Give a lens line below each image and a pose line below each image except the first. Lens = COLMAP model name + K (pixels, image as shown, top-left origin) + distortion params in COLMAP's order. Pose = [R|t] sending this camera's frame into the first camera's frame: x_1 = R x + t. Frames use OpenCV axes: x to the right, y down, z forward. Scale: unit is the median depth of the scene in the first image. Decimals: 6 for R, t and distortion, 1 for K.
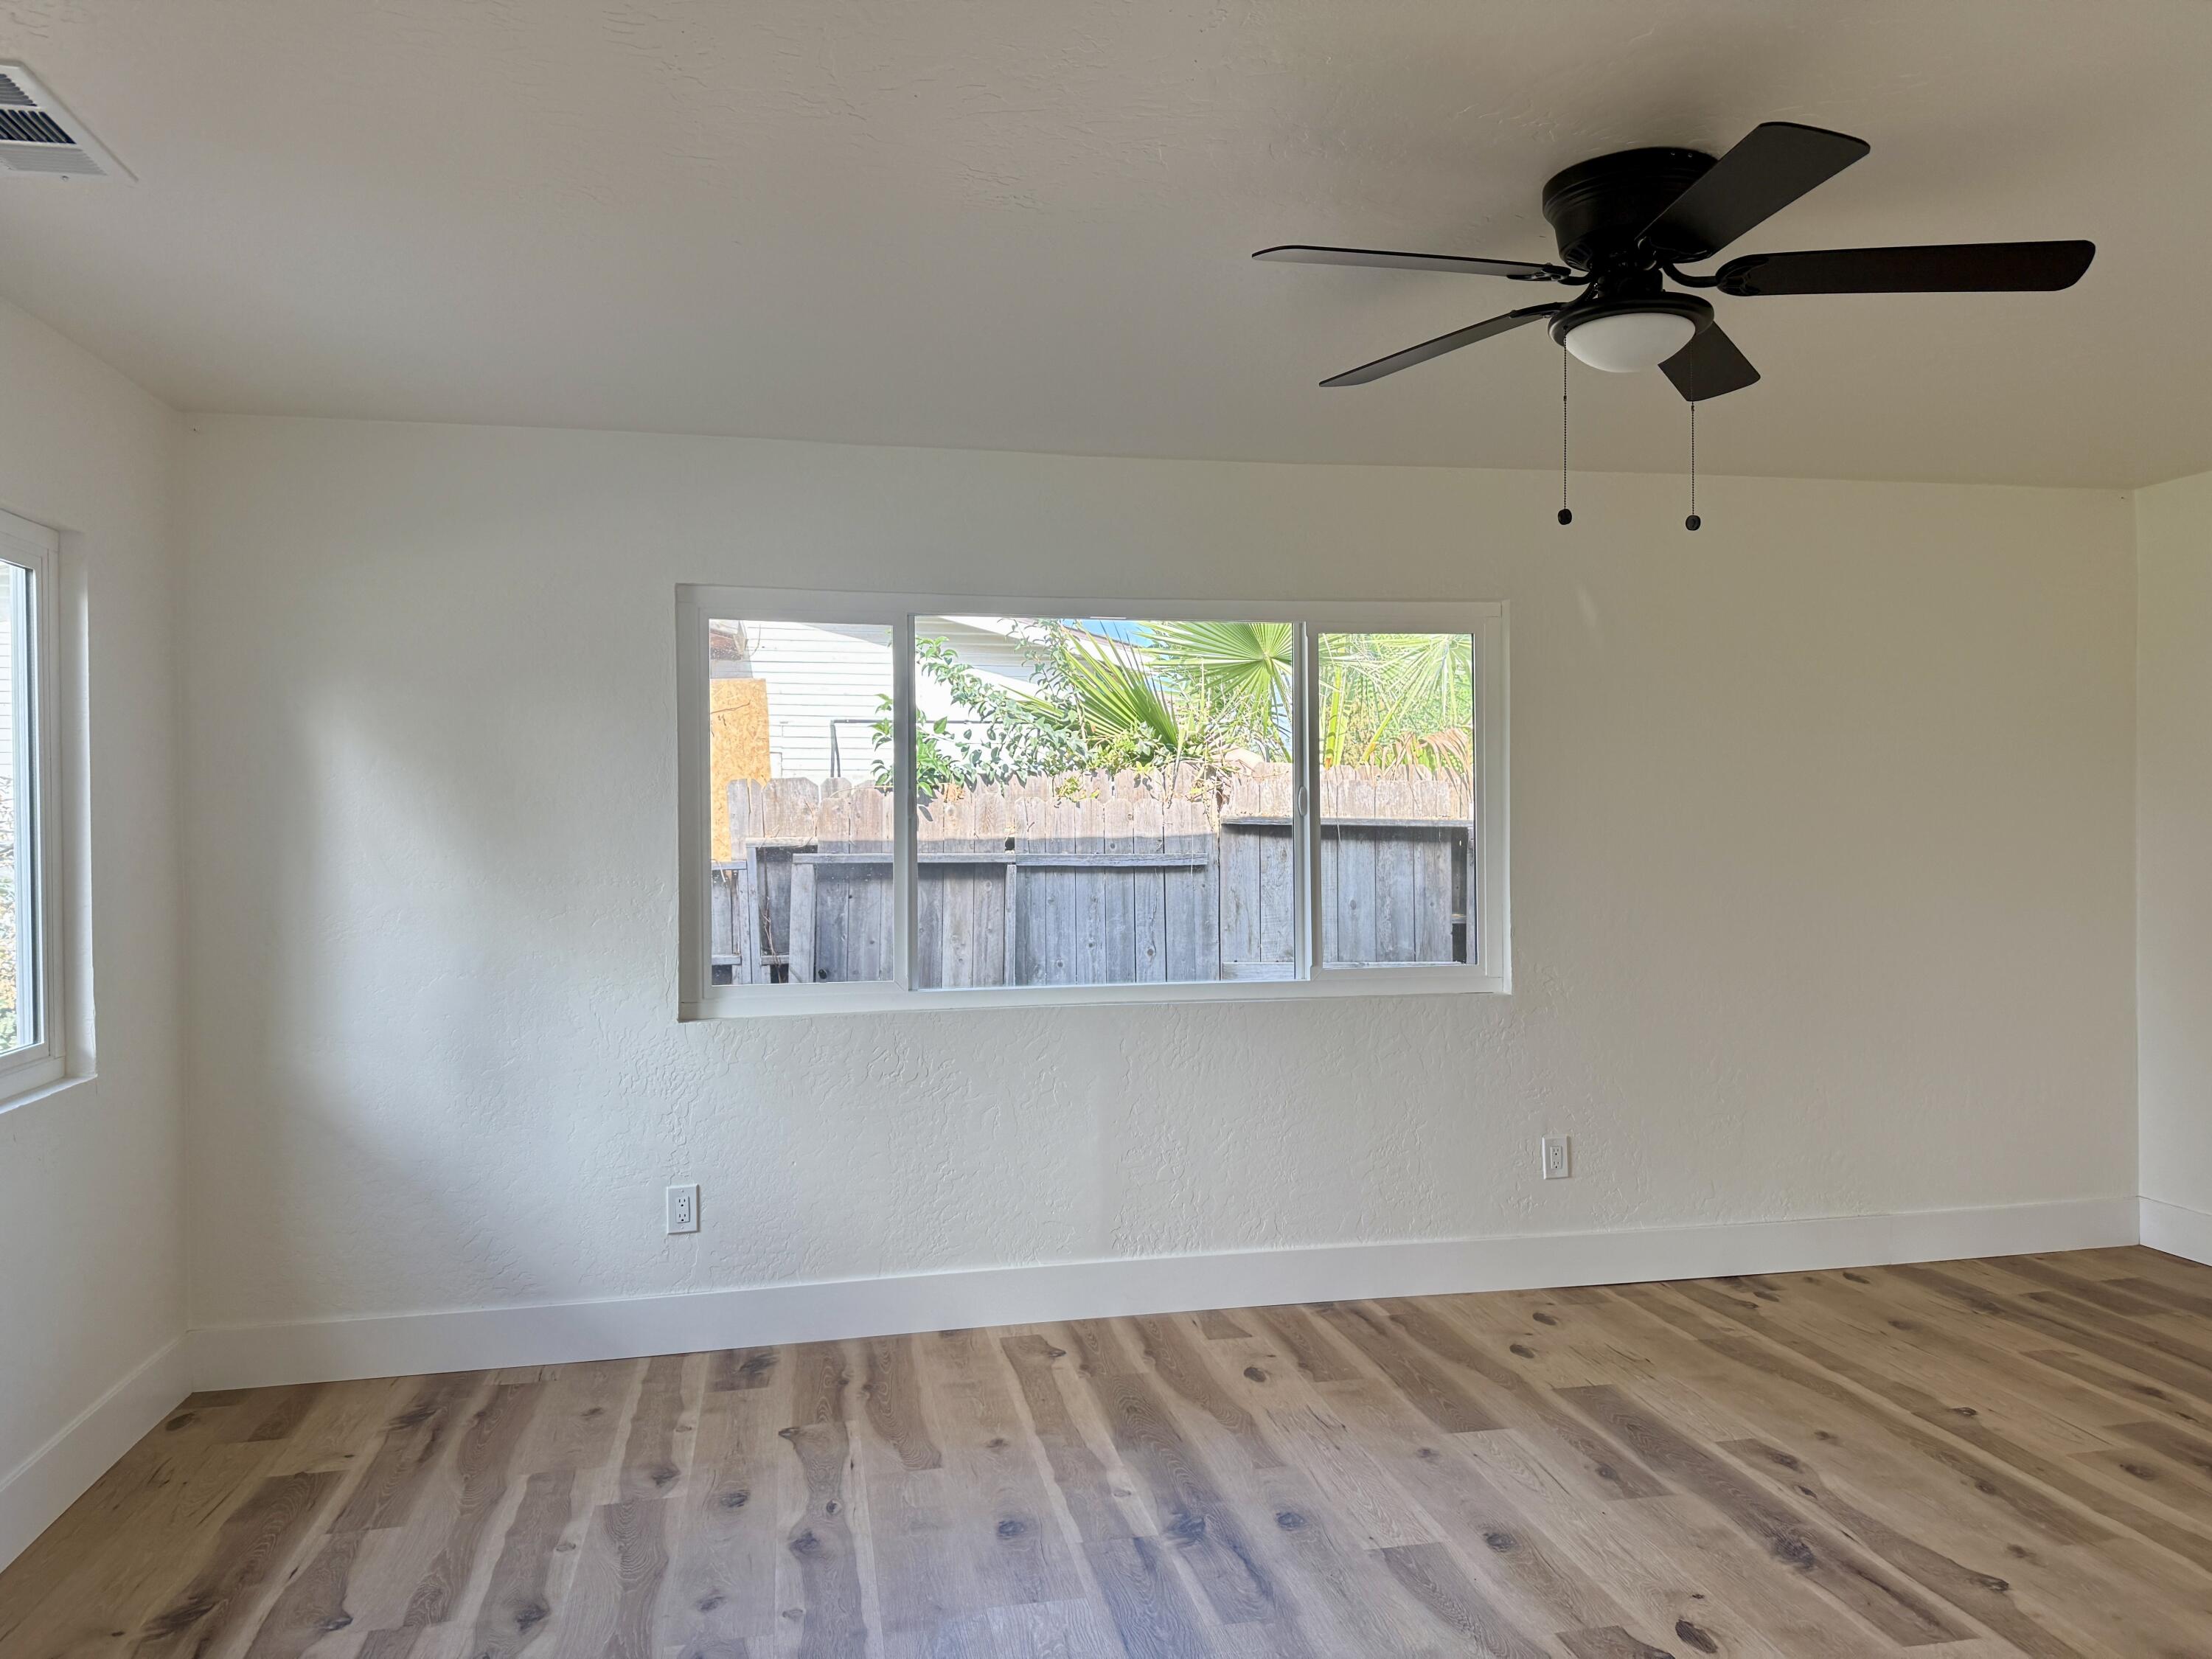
lens RADIAL K [[1520.4, 0, 1115.7], [0, 1520.4, 785.8], [0, 0, 1]] dist [0.119456, -0.155662]
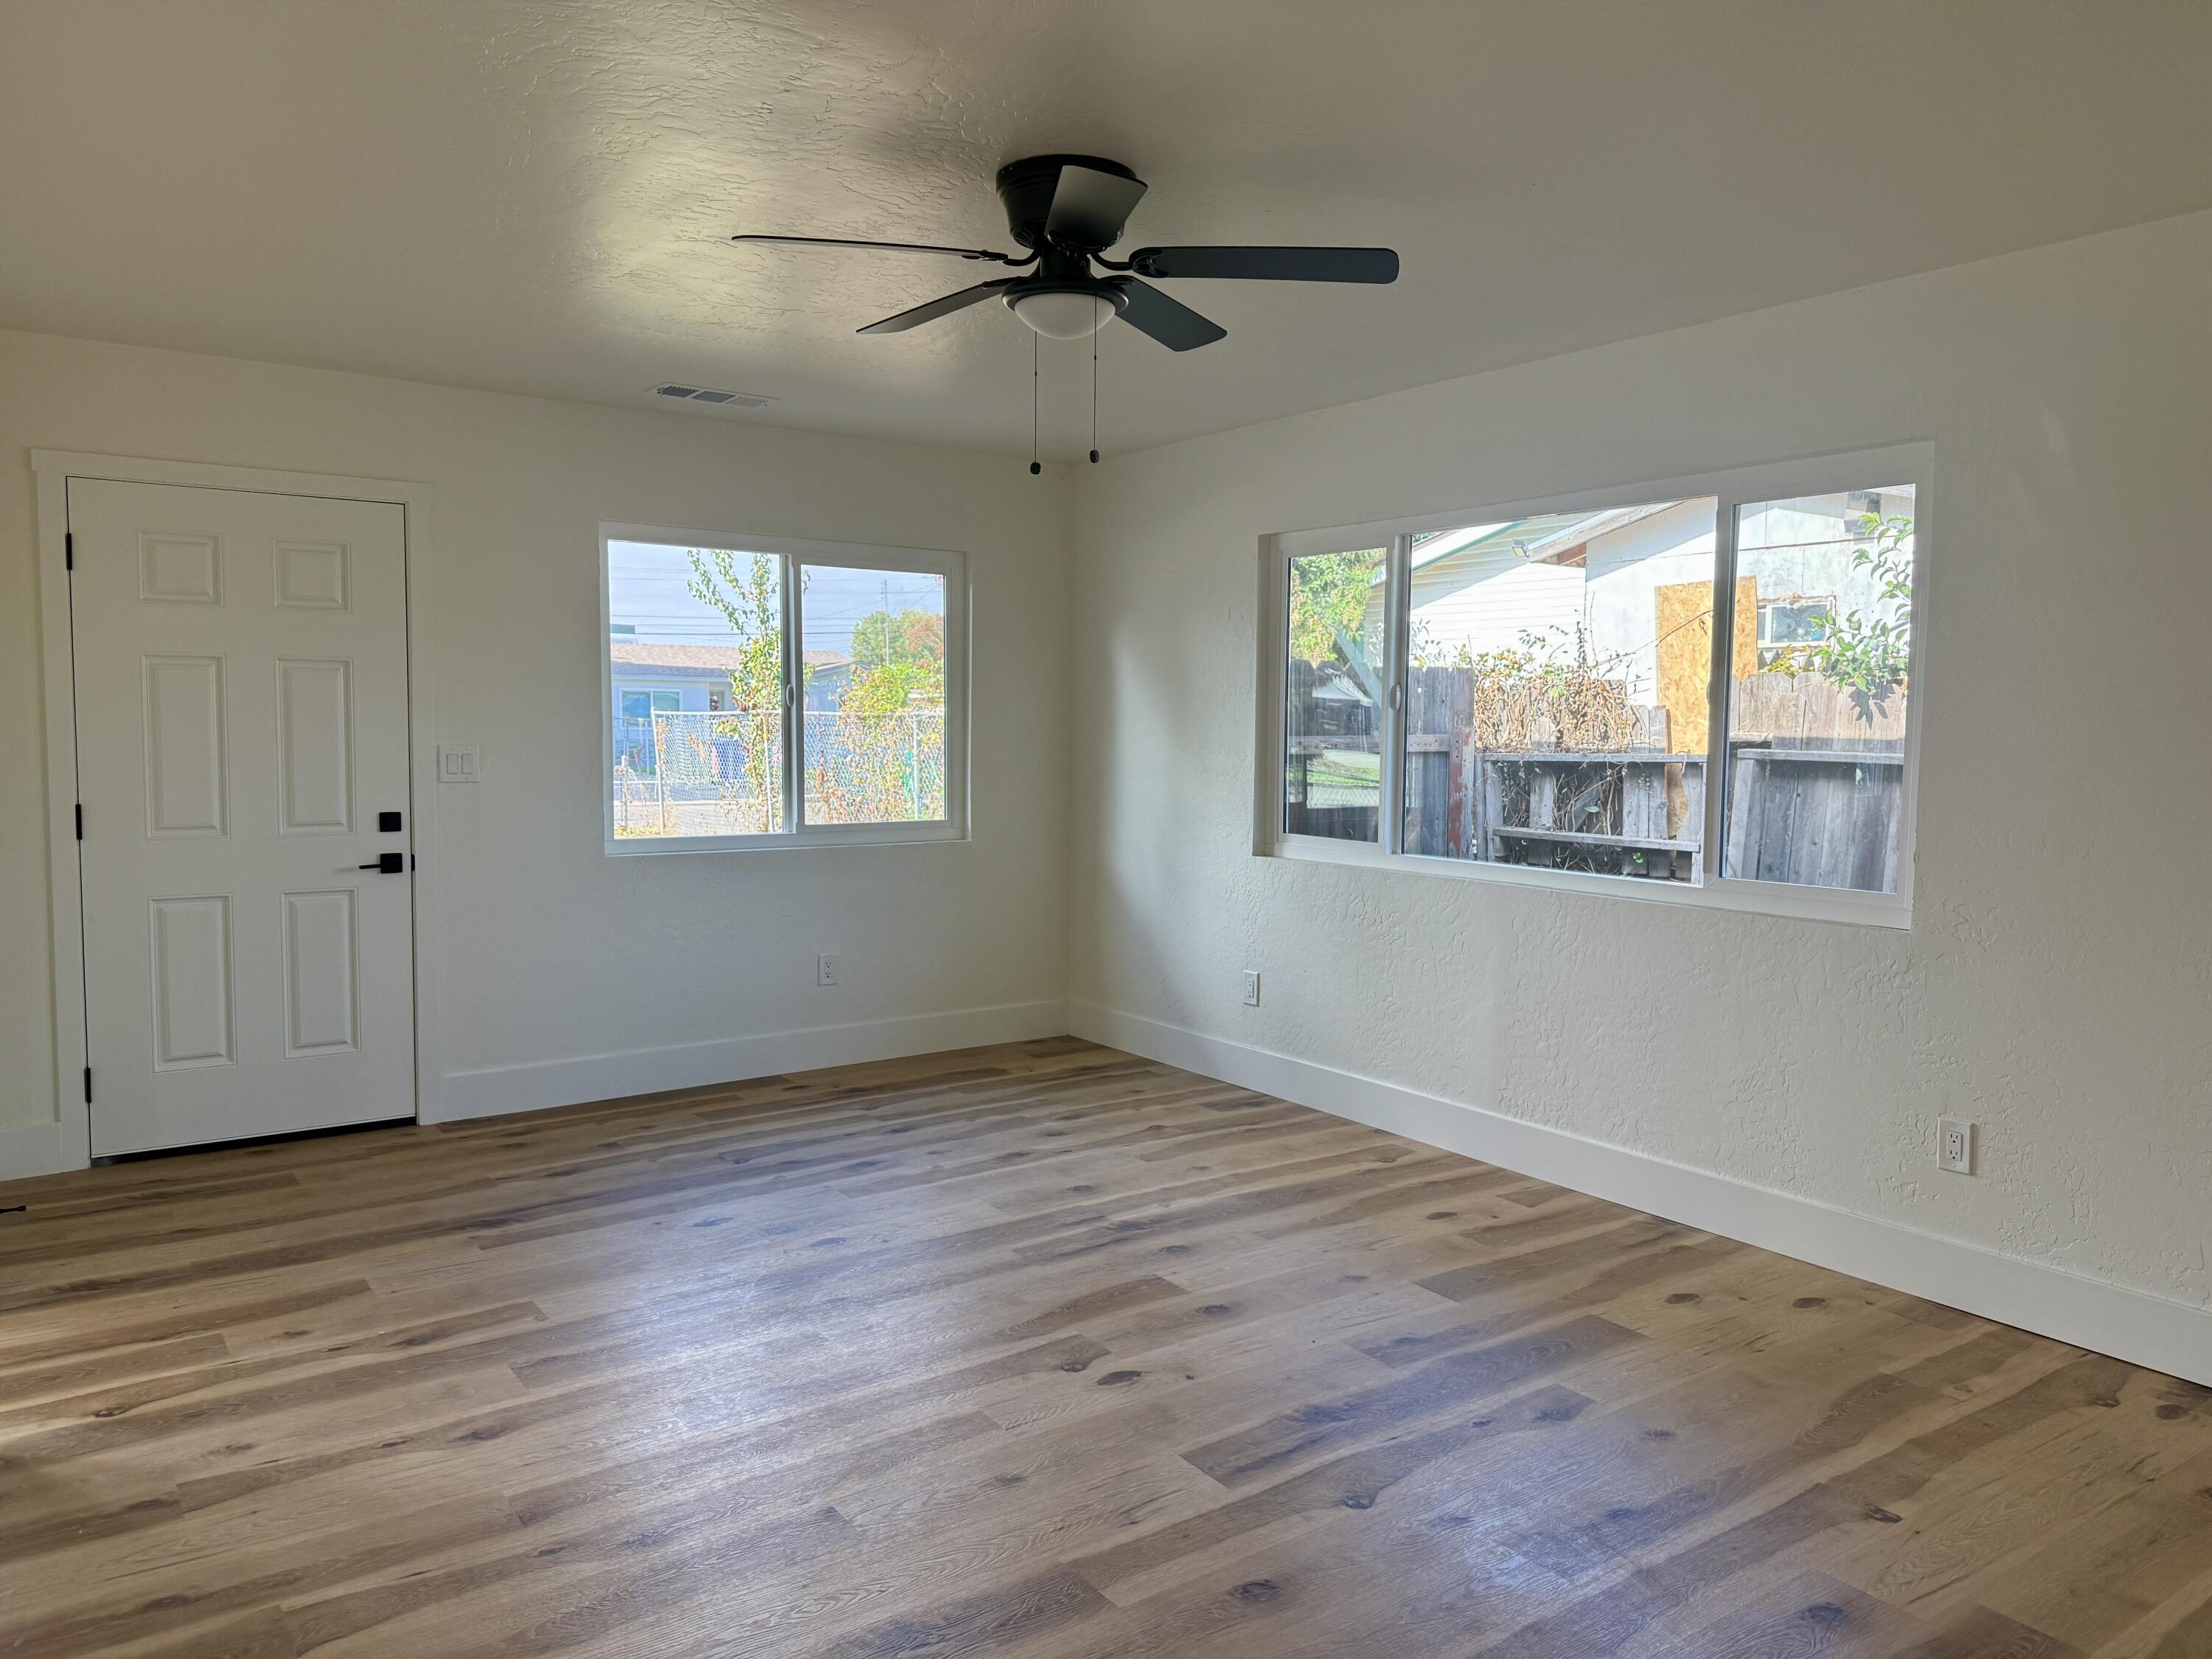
lens RADIAL K [[1555.5, 0, 1139.2], [0, 1555.5, 832.3], [0, 0, 1]] dist [0.054734, -0.042367]
pose [[0.405581, 0.075575, -0.910929, 0.954622], [0.004245, 0.996410, 0.084557, 0.016942], [0.914049, -0.038162, 0.403804, 0.356124]]
